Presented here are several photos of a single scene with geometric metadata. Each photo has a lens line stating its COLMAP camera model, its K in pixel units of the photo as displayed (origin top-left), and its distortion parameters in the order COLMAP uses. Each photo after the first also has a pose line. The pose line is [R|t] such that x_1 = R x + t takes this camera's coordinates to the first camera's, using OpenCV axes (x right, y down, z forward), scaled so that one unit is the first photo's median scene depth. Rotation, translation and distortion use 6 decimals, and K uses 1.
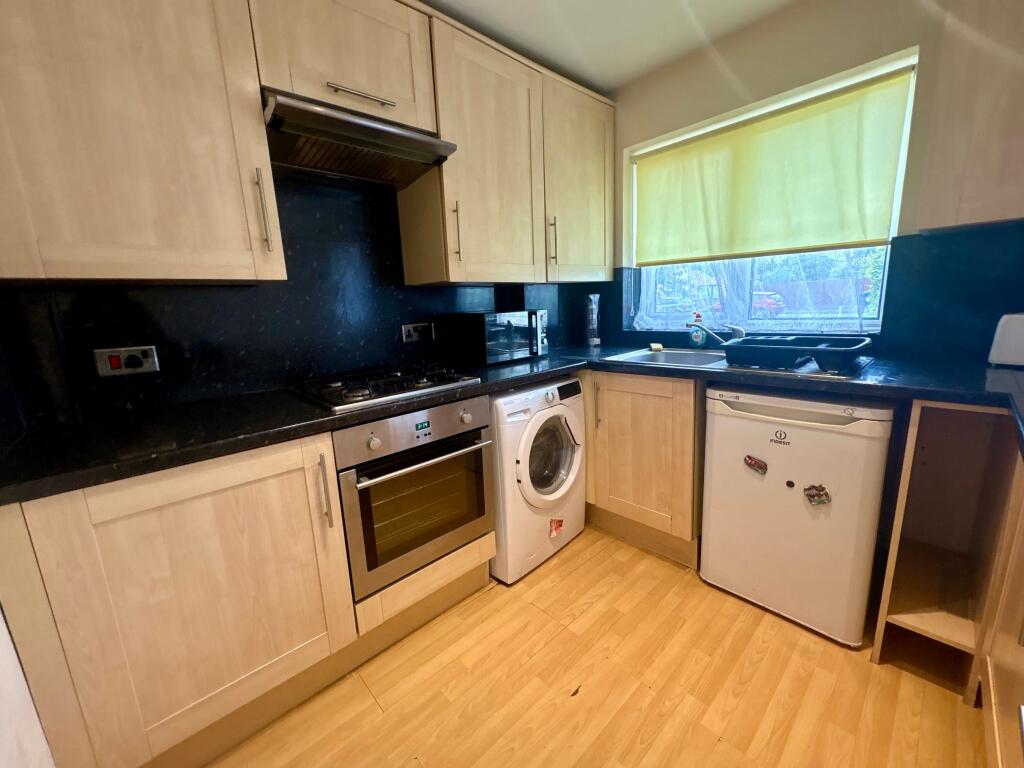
lens RADIAL K [[407.4, 0, 511.9], [0, 407.4, 382.5], [0, 0, 1]] dist [0.002500, 0.000126]
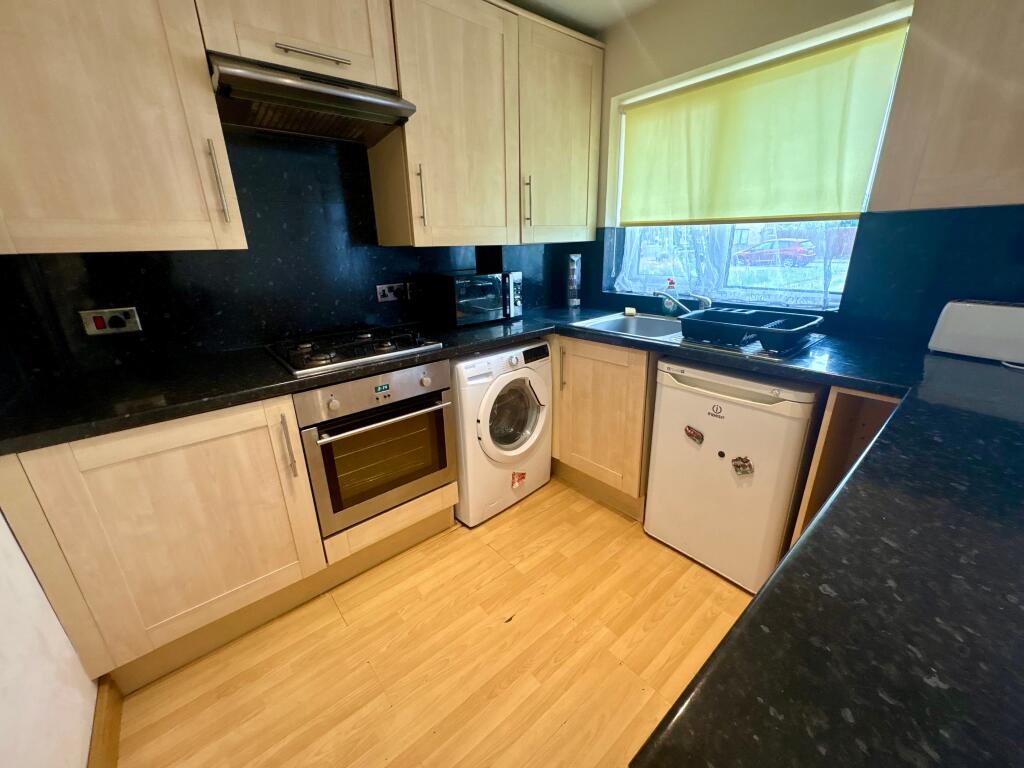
lens RADIAL K [[407.4, 0, 511.9], [0, 407.4, 382.5], [0, 0, 1]] dist [0.002500, 0.000126]
pose [[0.998710, 0.036271, -0.035539, 0.148200], [-0.030988, 0.989763, 0.139314, -0.064157], [0.040228, -0.138033, 0.989610, -0.052955]]
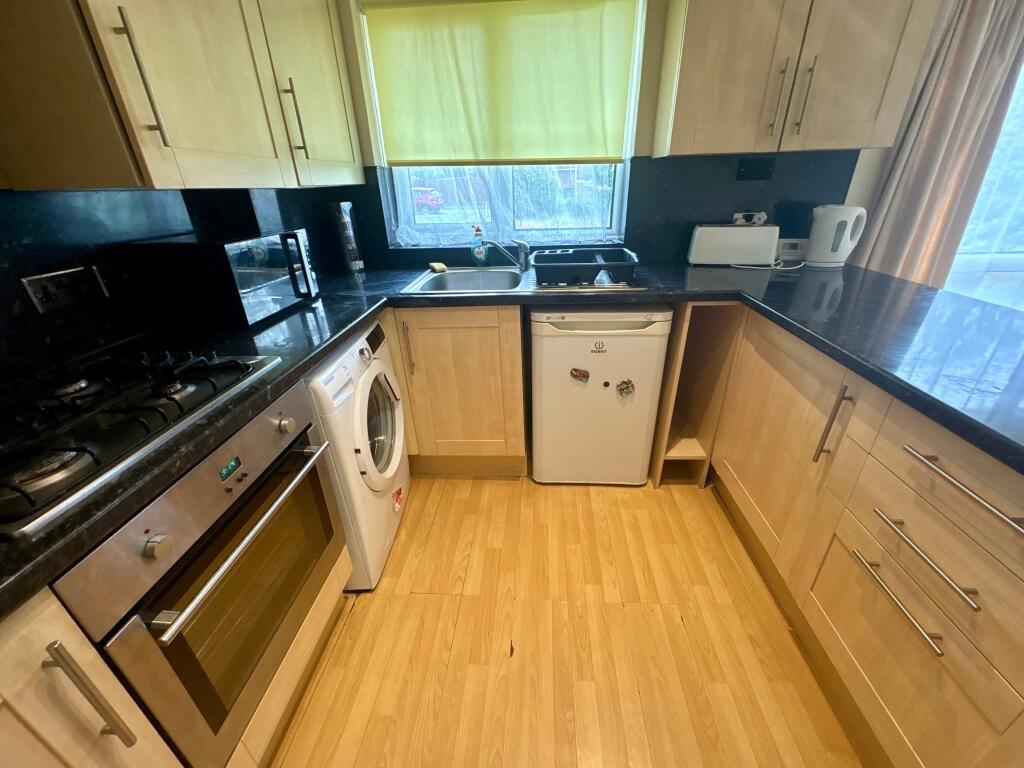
lens RADIAL K [[407.4, 0, 511.9], [0, 407.4, 382.5], [0, 0, 1]] dist [0.002500, 0.000126]
pose [[0.726876, -0.277976, 0.627997, -0.231338], [0.125182, 0.952732, 0.276824, -0.105464], [-0.675264, -0.122603, 0.727315, 0.299627]]
